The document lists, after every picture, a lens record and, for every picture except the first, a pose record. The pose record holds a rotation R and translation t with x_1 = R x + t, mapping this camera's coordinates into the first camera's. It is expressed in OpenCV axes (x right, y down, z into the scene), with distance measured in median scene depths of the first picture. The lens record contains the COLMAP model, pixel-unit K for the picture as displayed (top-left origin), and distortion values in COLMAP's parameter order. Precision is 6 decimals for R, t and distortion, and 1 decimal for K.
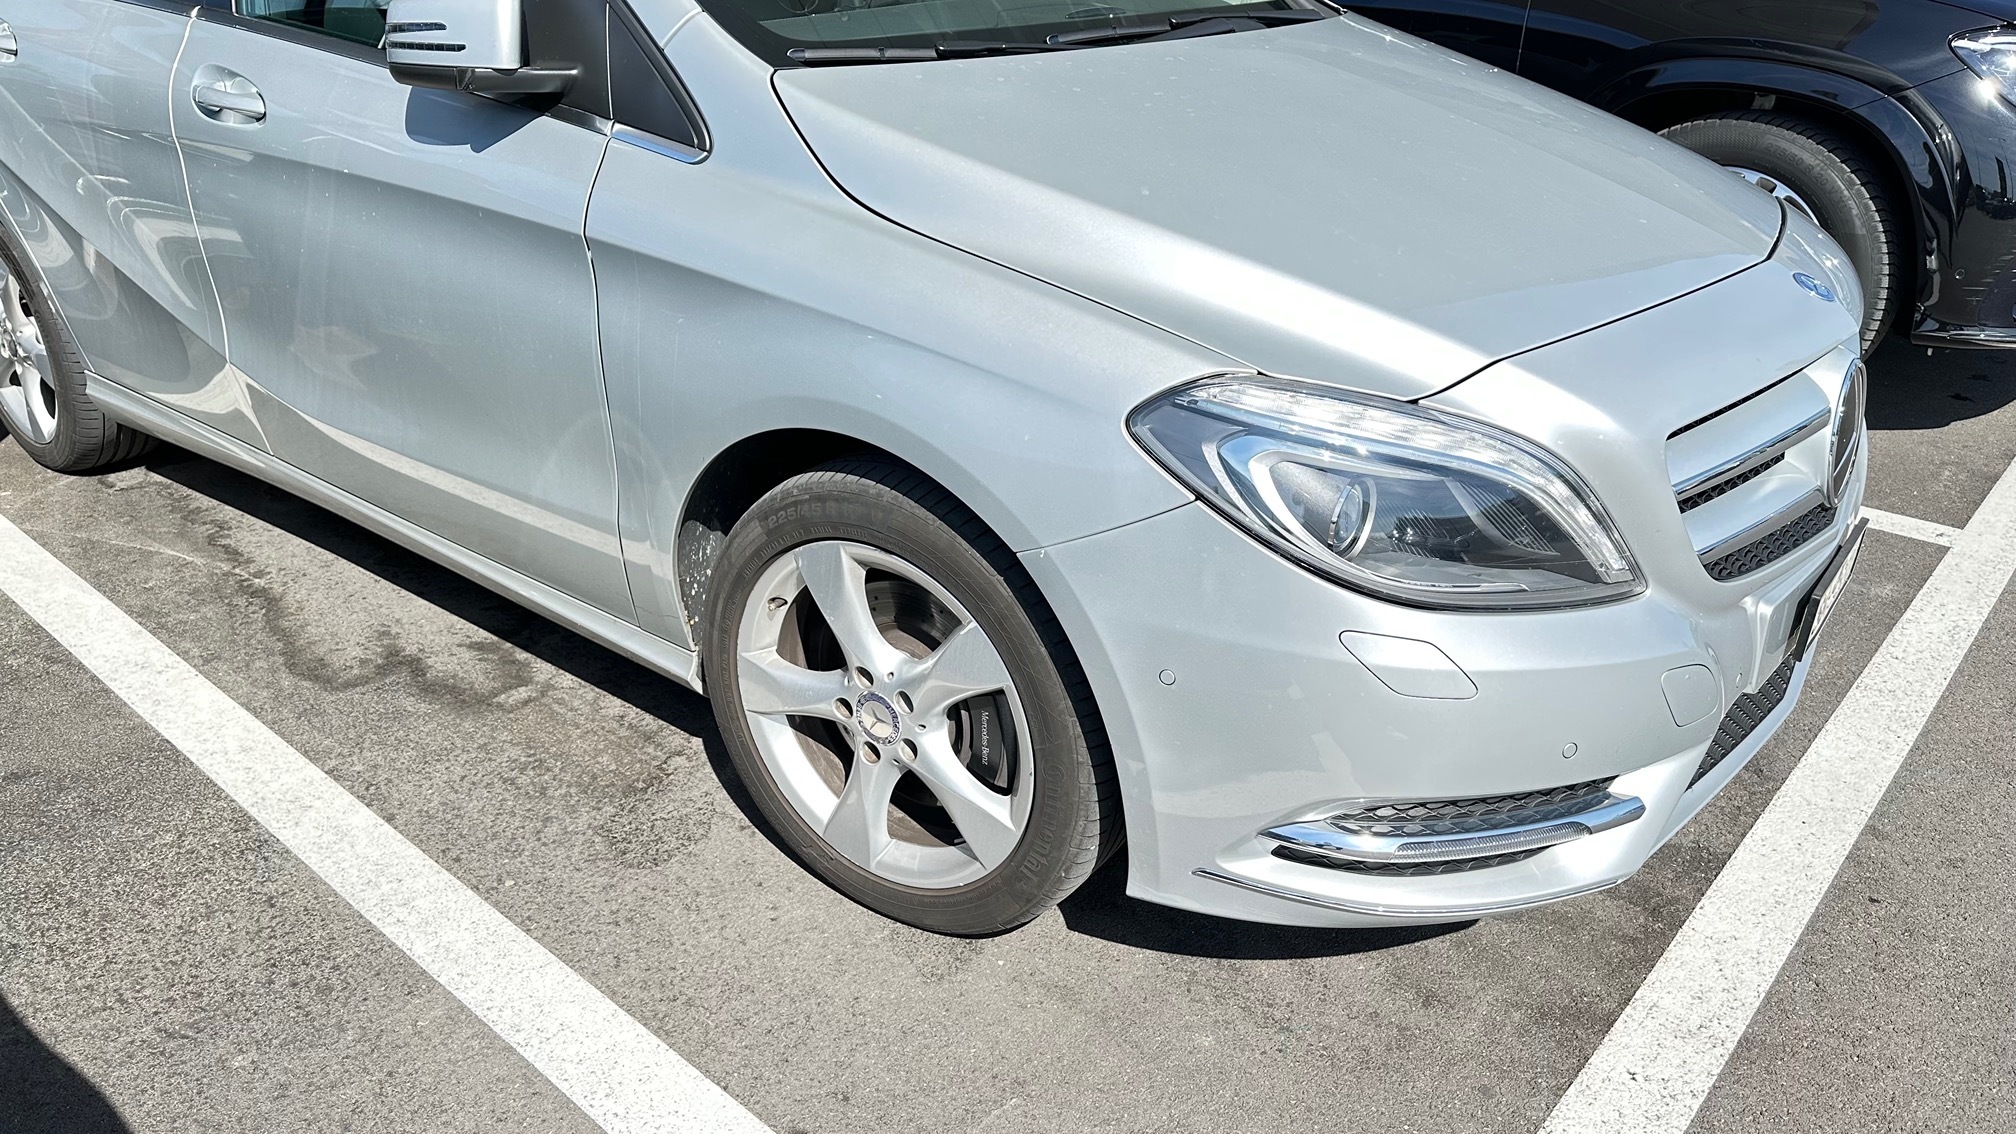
lens RADIAL K [[1423.3, 0, 1013.4], [0, 1423.3, 574.6], [0, 0, 1]] dist [0.011164, -0.018324]
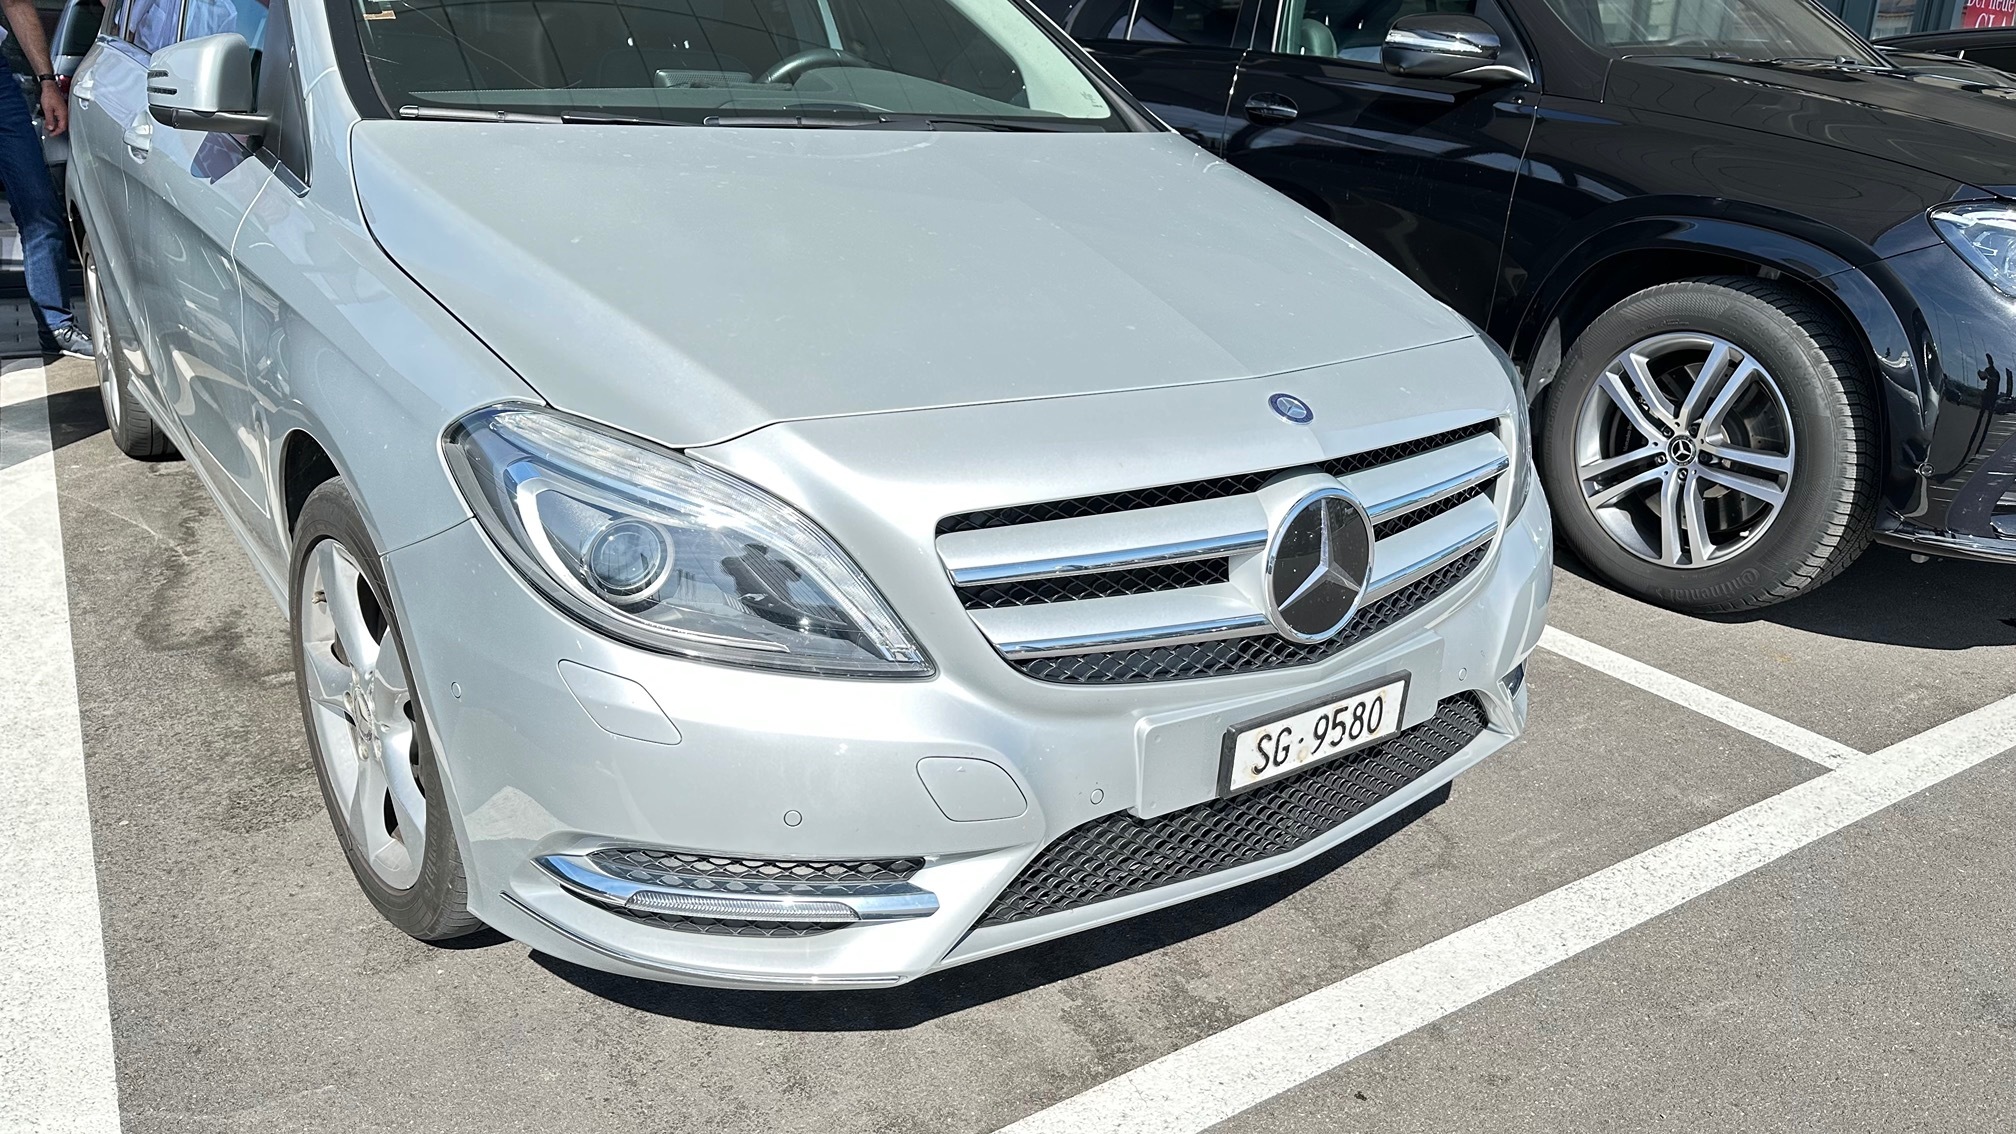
lens RADIAL K [[1423.3, 0, 1020.0], [0, 1423.3, 569.0], [0, 0, 1]] dist [0.011164, -0.018324]
pose [[0.965510, 0.128275, -0.226573, 0.456931], [-0.149453, 0.985619, -0.078864, 0.004140], [0.213199, 0.110006, 0.970796, 0.041763]]
